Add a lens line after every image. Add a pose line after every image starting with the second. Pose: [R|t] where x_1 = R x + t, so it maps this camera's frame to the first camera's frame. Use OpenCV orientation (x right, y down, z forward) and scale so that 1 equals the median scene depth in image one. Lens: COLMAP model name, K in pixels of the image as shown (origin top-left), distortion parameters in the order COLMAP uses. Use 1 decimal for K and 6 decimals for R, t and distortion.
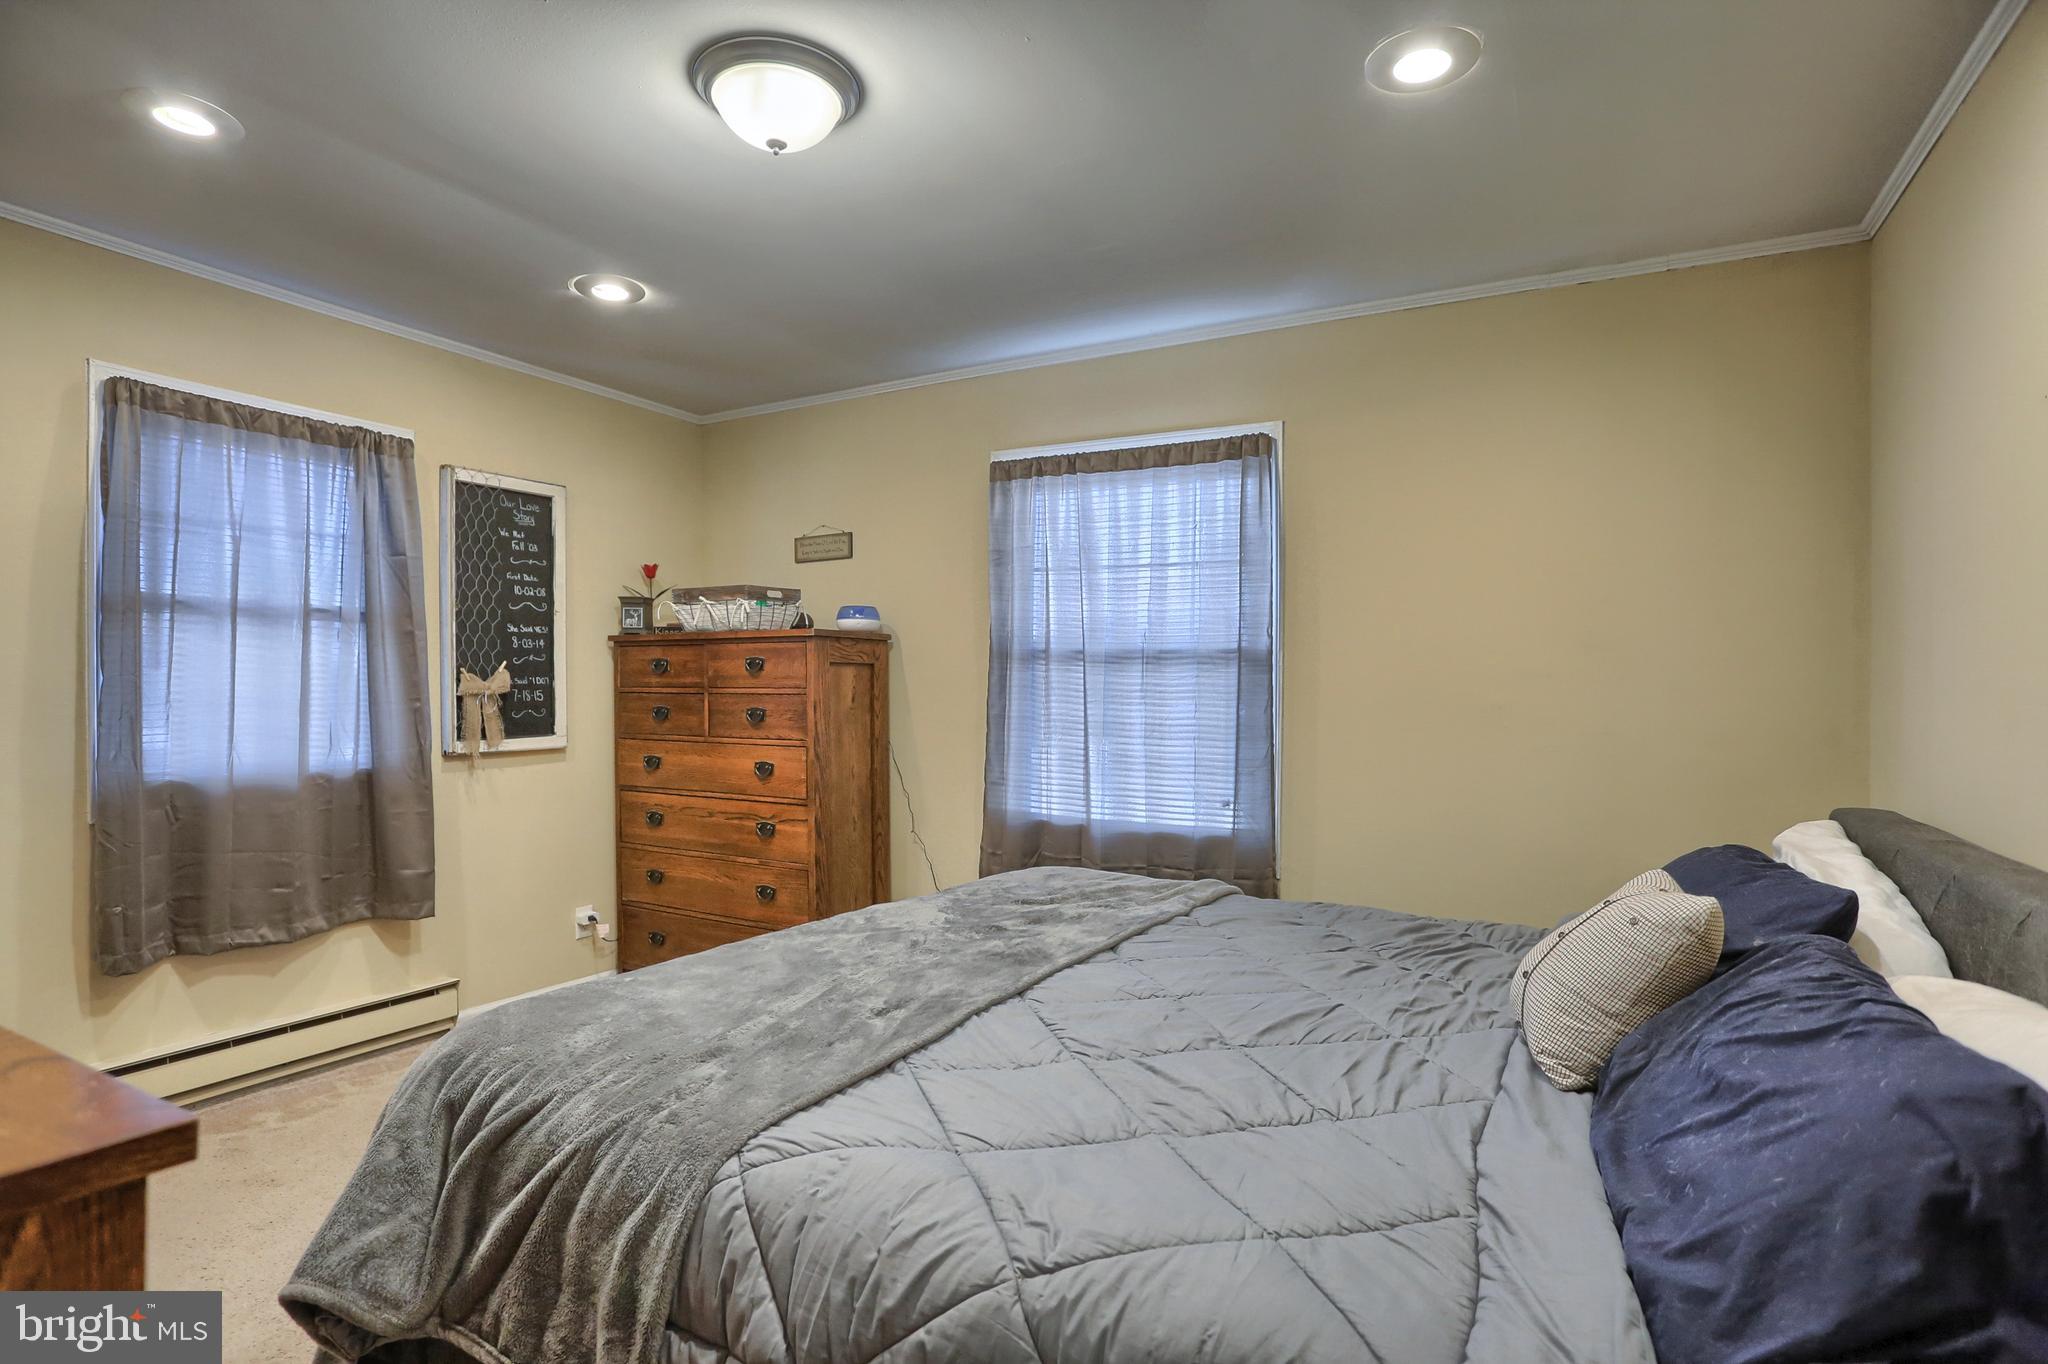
lens RADIAL K [[1035.6, 0, 1028.7], [0, 1035.6, 685.1], [0, 0, 1]] dist [-0.052446, 0.020744]
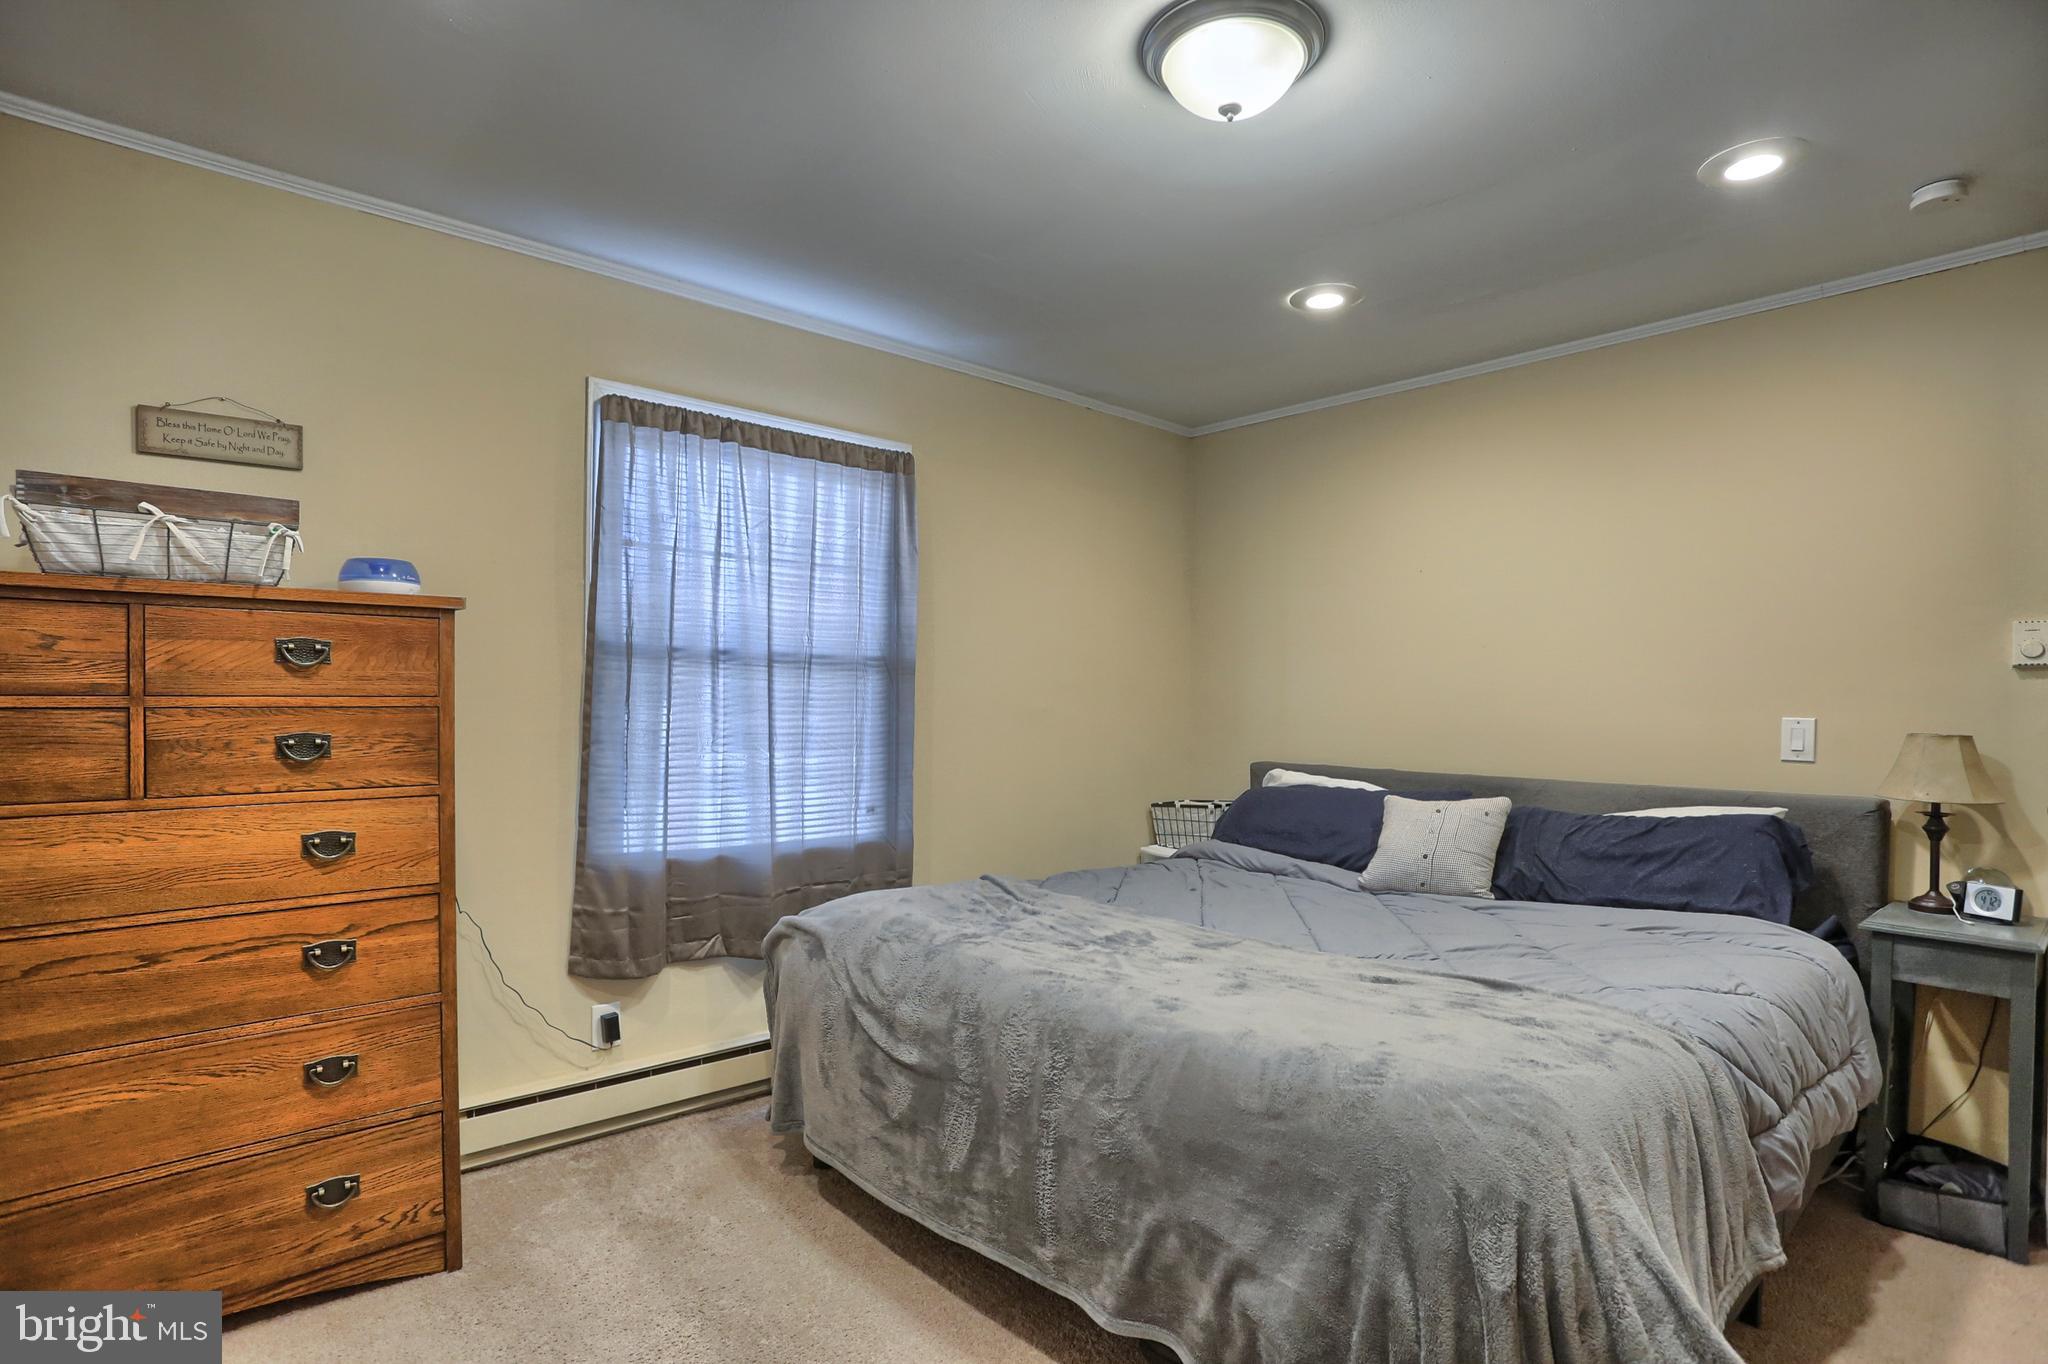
lens RADIAL K [[1035.6, 0, 1028.3], [0, 1035.6, 686.3], [0, 0, 1]] dist [-0.052446, 0.020744]
pose [[0.310067, 0.002598, 0.950711, -0.655803], [-0.010716, 0.999942, 0.000762, -0.007071], [-0.950654, -0.010424, 0.310077, 0.484883]]
